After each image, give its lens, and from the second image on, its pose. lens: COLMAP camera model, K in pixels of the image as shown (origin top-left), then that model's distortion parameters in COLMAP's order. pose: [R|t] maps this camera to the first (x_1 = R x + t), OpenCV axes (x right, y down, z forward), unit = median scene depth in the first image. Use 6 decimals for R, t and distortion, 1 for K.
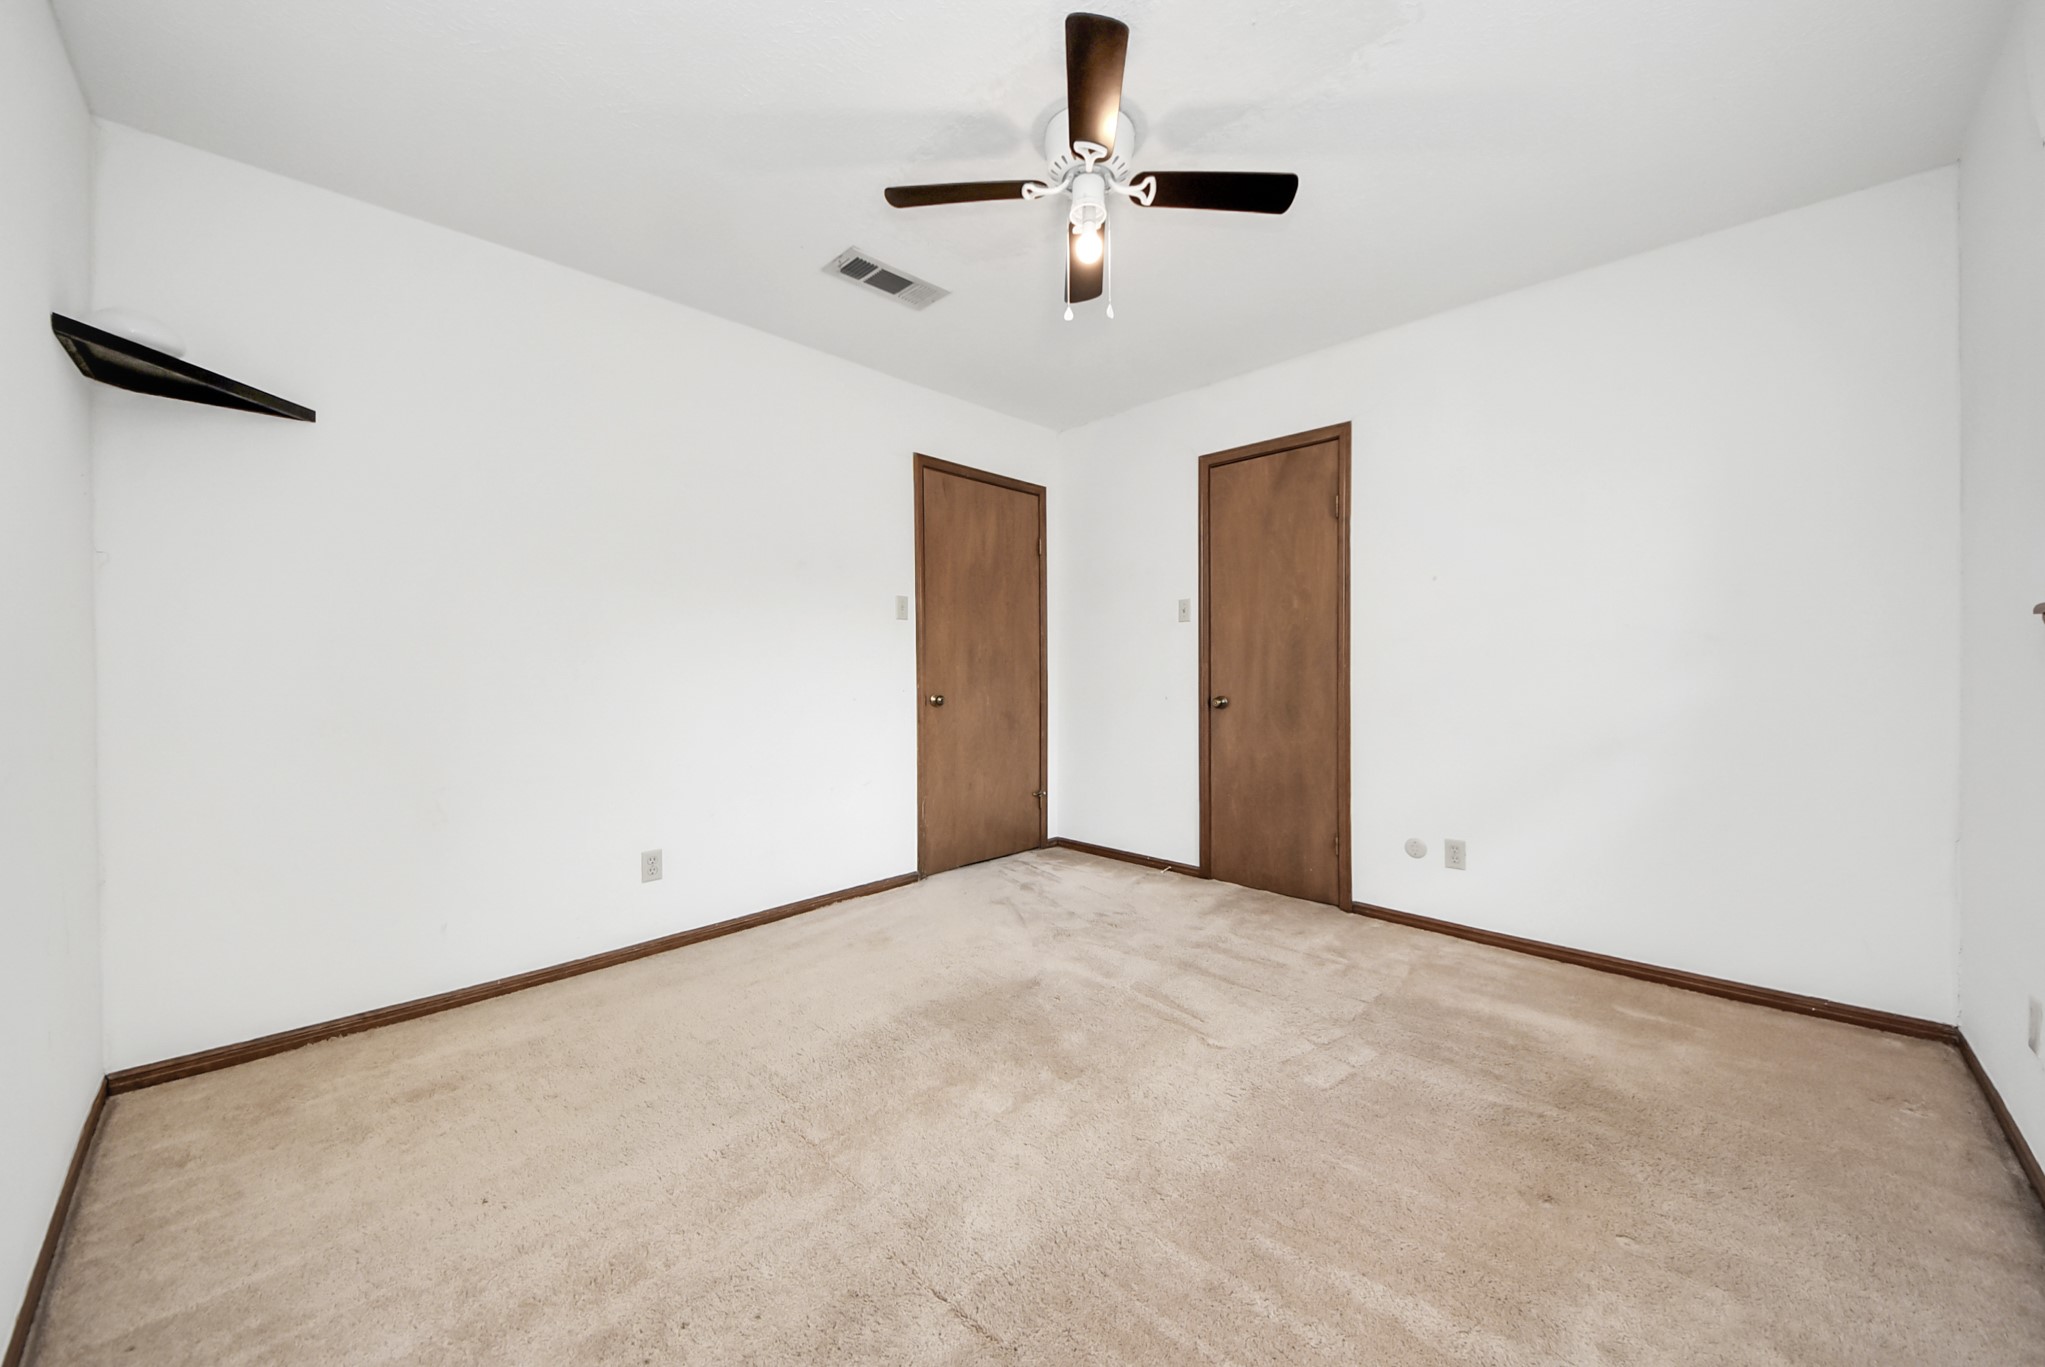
lens RADIAL K [[743.8, 0, 1037.5], [0, 743.8, 694.3], [0, 0, 1]] dist [0.023730, -0.000107]
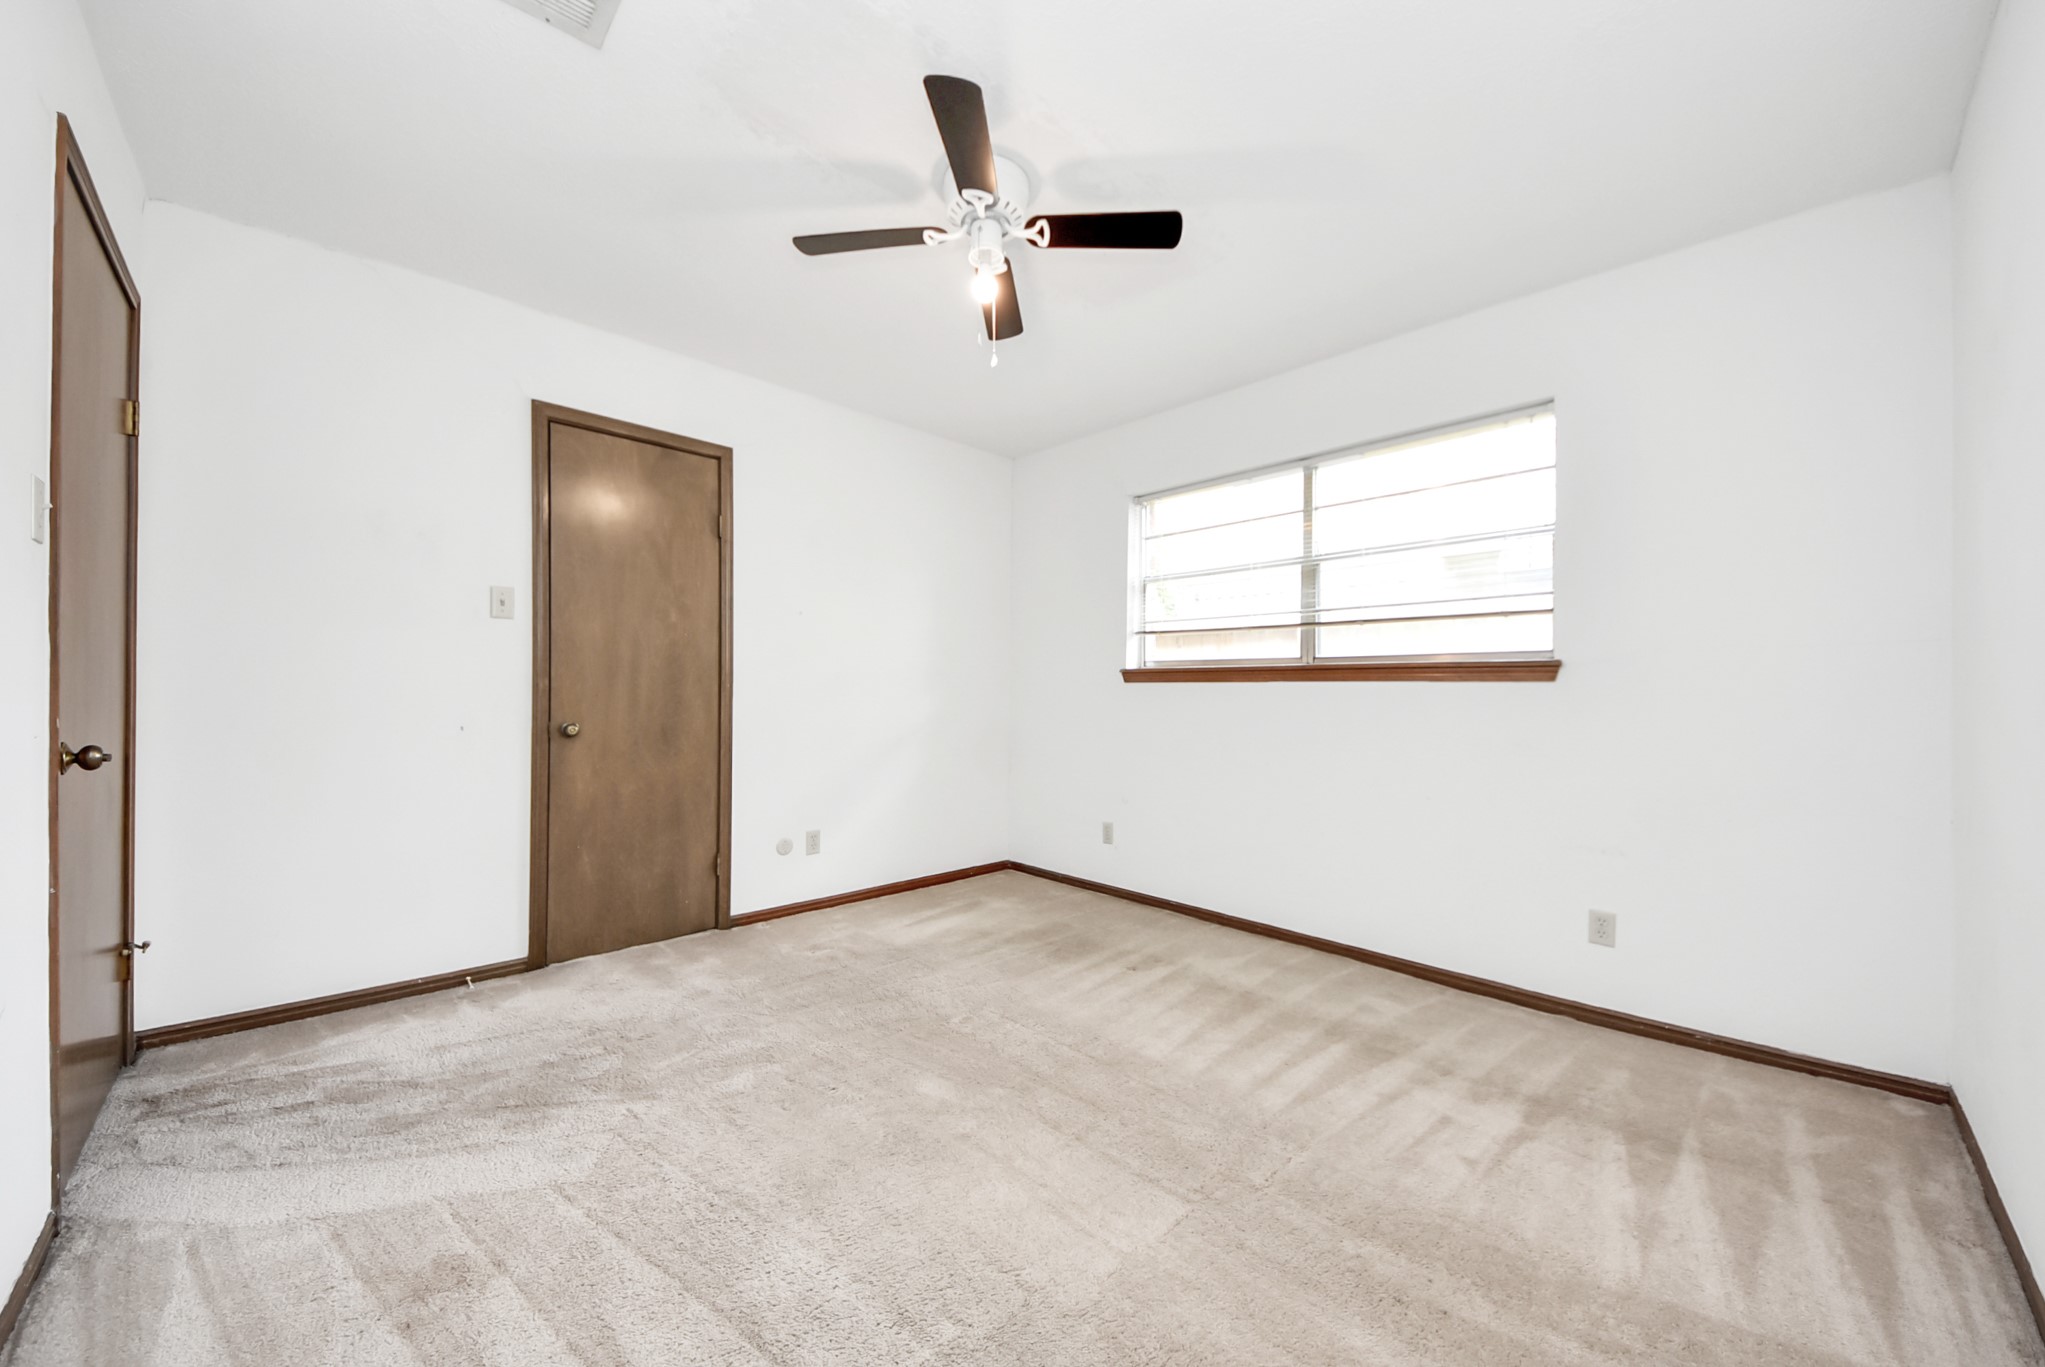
lens RADIAL K [[743.8, 0, 1037.5], [0, 743.8, 694.3], [0, 0, 1]] dist [0.023730, -0.000107]
pose [[0.039216, 0.002310, 0.999228, -0.559468], [0.025188, 0.999677, -0.003300, -0.011317], [-0.998913, 0.025298, 0.039145, 0.518012]]
